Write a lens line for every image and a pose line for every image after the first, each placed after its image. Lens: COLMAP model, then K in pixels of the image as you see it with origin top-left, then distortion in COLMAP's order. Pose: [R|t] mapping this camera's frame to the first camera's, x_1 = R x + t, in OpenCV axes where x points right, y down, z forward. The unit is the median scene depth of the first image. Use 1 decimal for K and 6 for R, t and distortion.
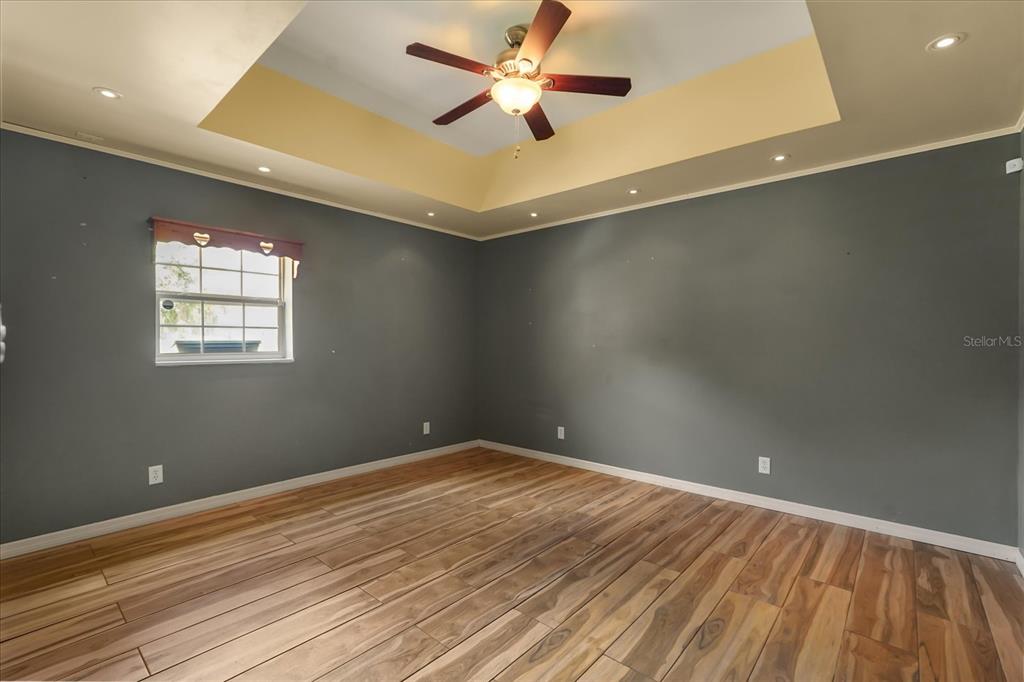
lens RADIAL K [[458.7, 0, 512.0], [0, 458.7, 341.0], [0, 0, 1]] dist [-0.004558, 0.000042]
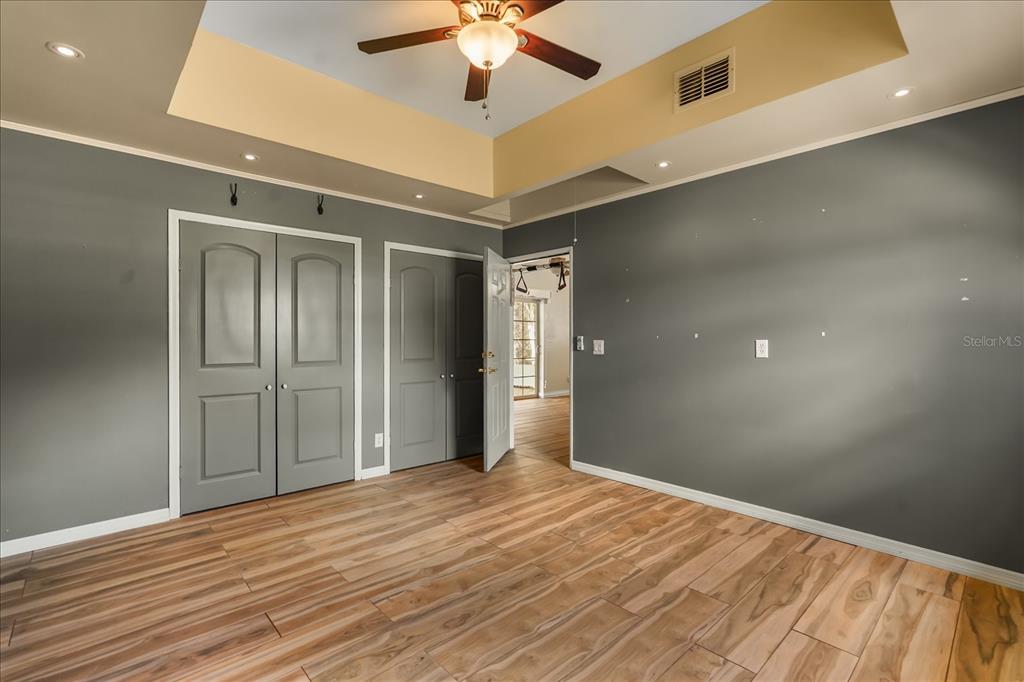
lens RADIAL K [[458.7, 0, 512.0], [0, 458.7, 341.0], [0, 0, 1]] dist [-0.004558, 0.000042]
pose [[-0.993720, -0.004611, 0.111800, -0.135652], [-0.004419, 0.999988, 0.001969, 0.004212], [-0.111807, 0.001462, -0.993729, 1.890371]]
